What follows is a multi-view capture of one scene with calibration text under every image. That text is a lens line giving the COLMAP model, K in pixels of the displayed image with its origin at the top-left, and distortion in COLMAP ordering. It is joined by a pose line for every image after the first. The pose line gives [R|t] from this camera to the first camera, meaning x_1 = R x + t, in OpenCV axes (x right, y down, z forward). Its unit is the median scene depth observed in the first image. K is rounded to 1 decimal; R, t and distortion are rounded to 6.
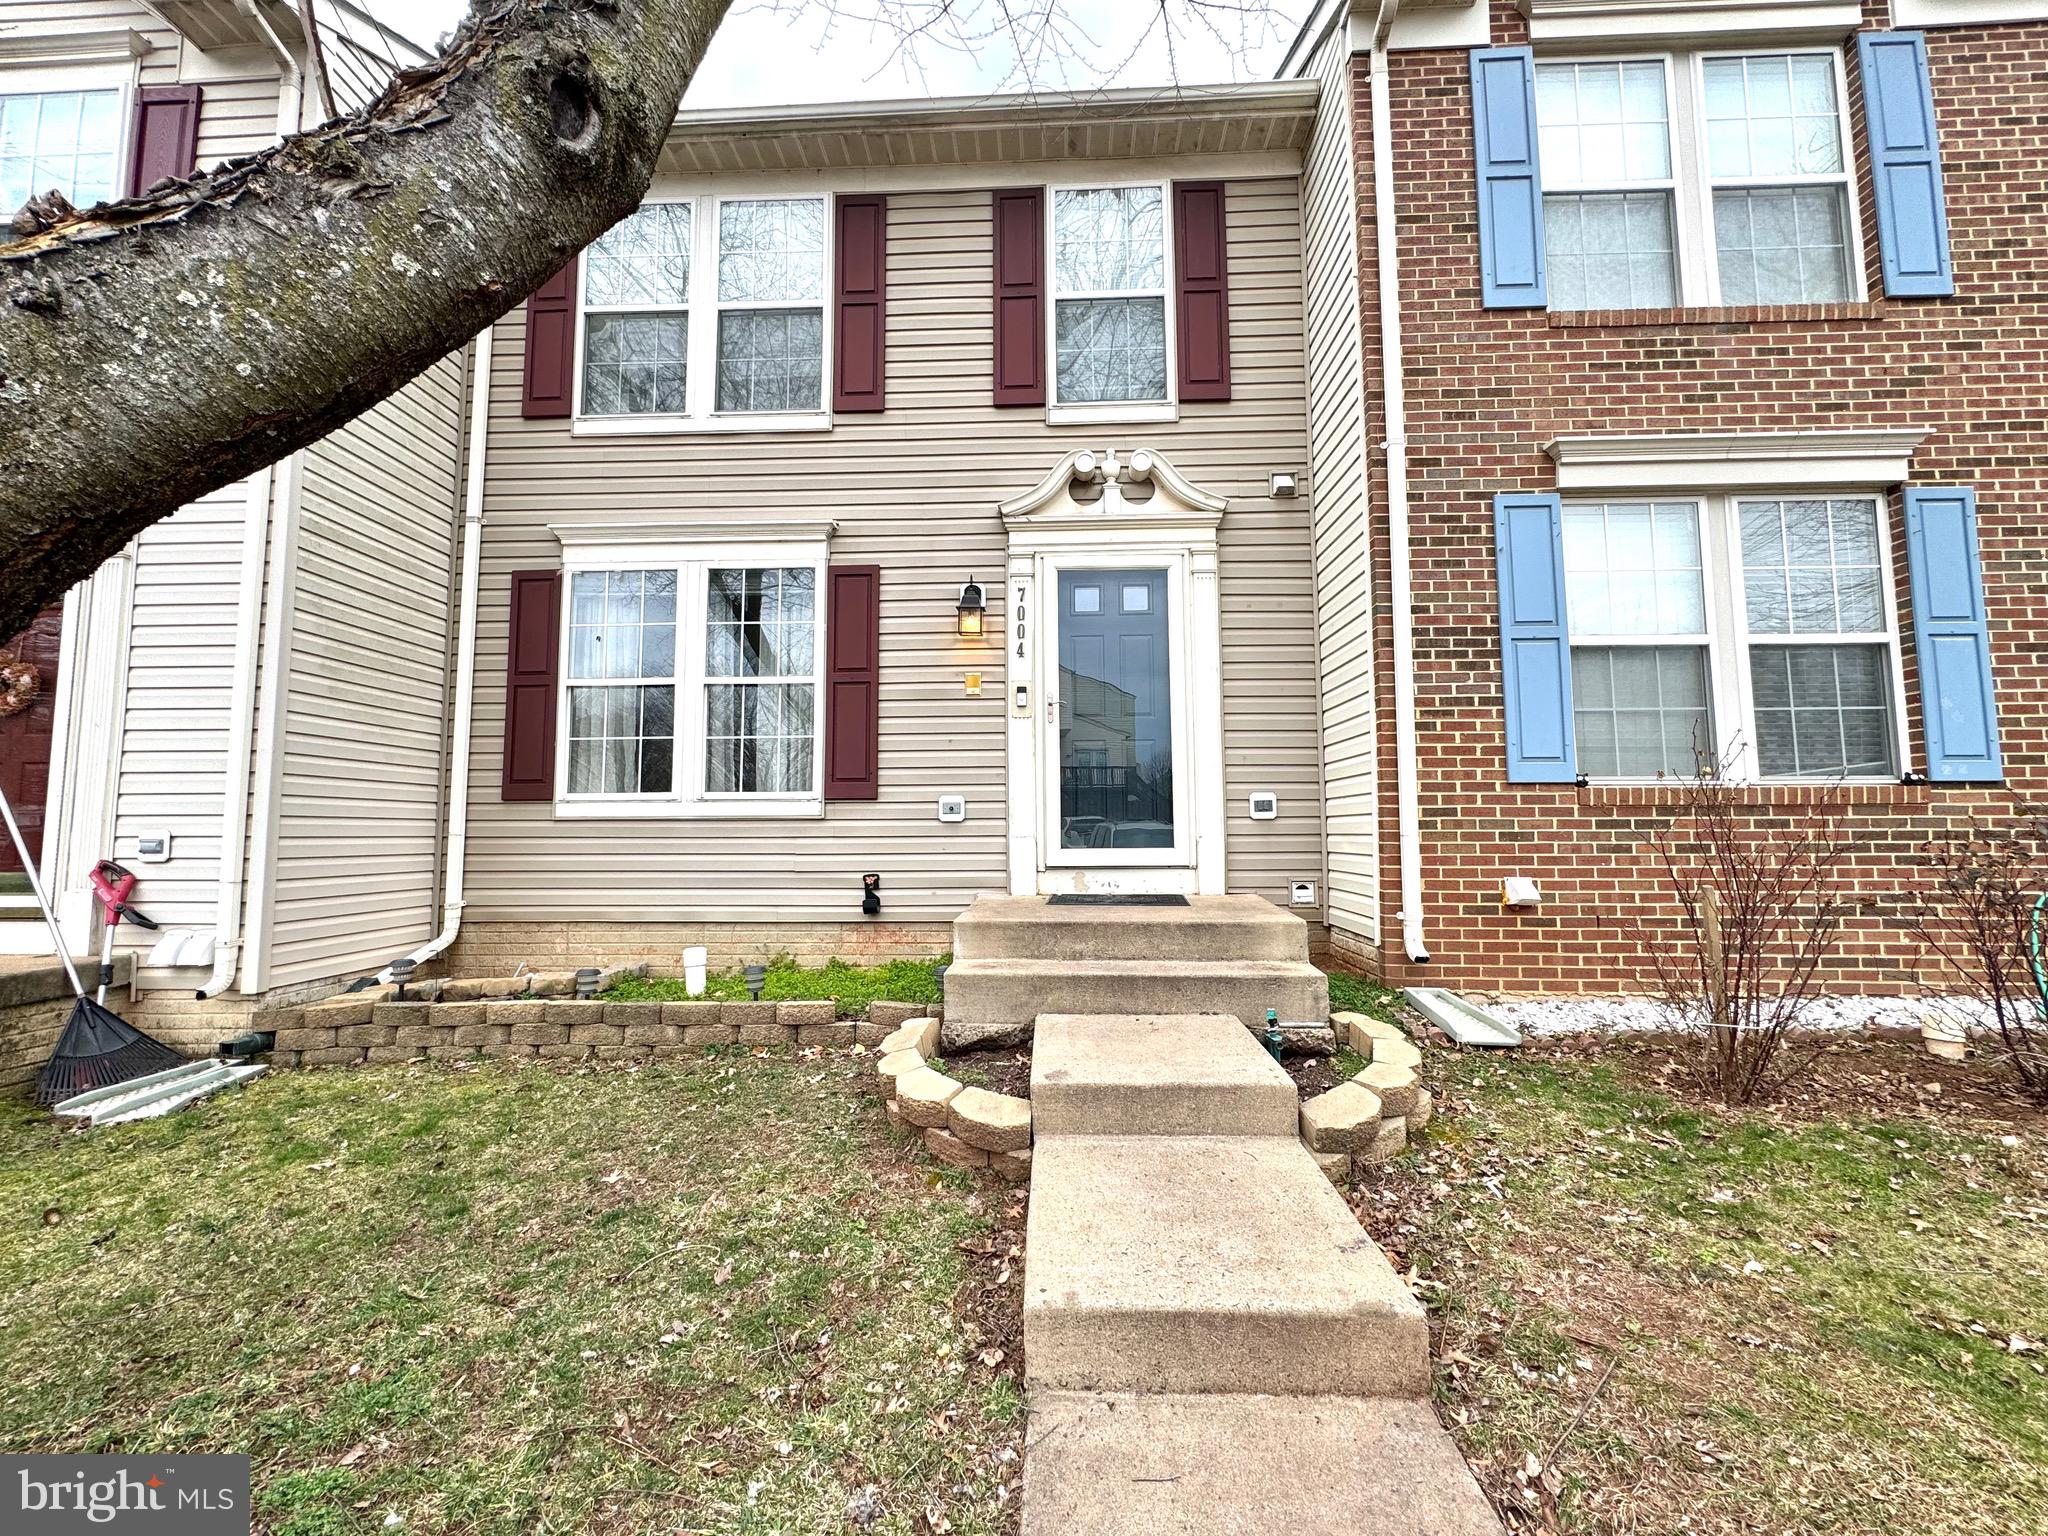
lens RADIAL K [[814.7, 0, 1022.3], [0, 814.7, 767.7], [0, 0, 1]] dist [-0.001070, 0.000418]
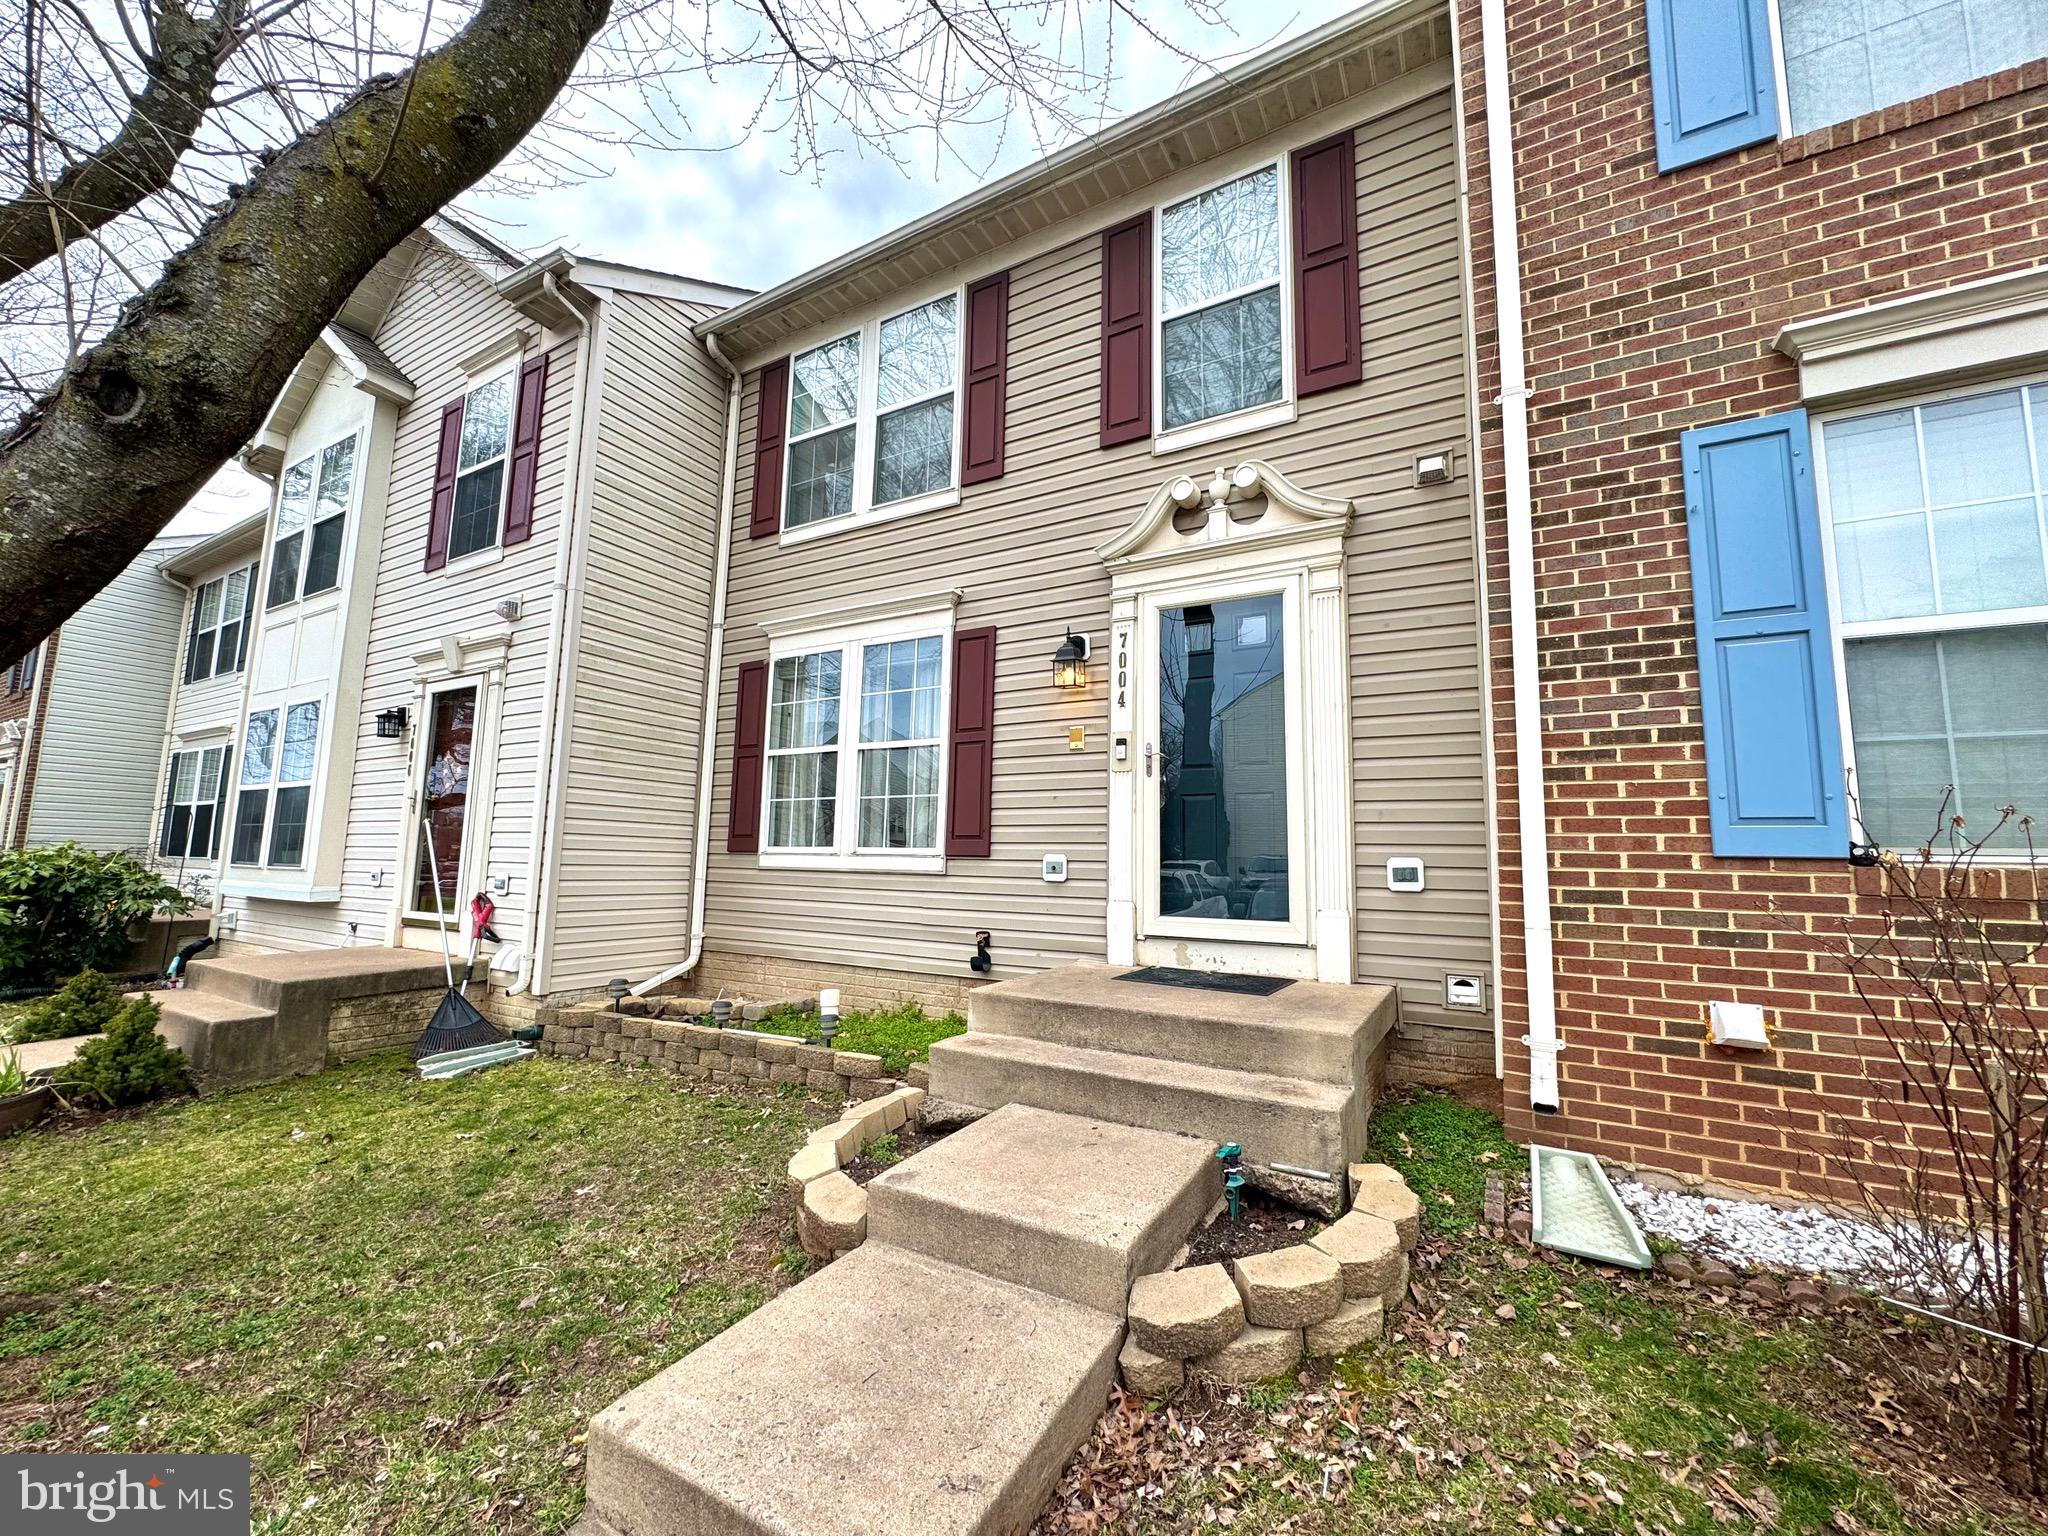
lens RADIAL K [[814.7, 0, 1021.4], [0, 814.7, 767.6], [0, 0, 1]] dist [-0.001070, 0.000418]
pose [[0.885302, -0.032472, -0.463882, 0.392047], [0.011870, 0.998812, -0.047264, -0.027878], [0.464865, 0.036336, 0.884636, 0.145334]]
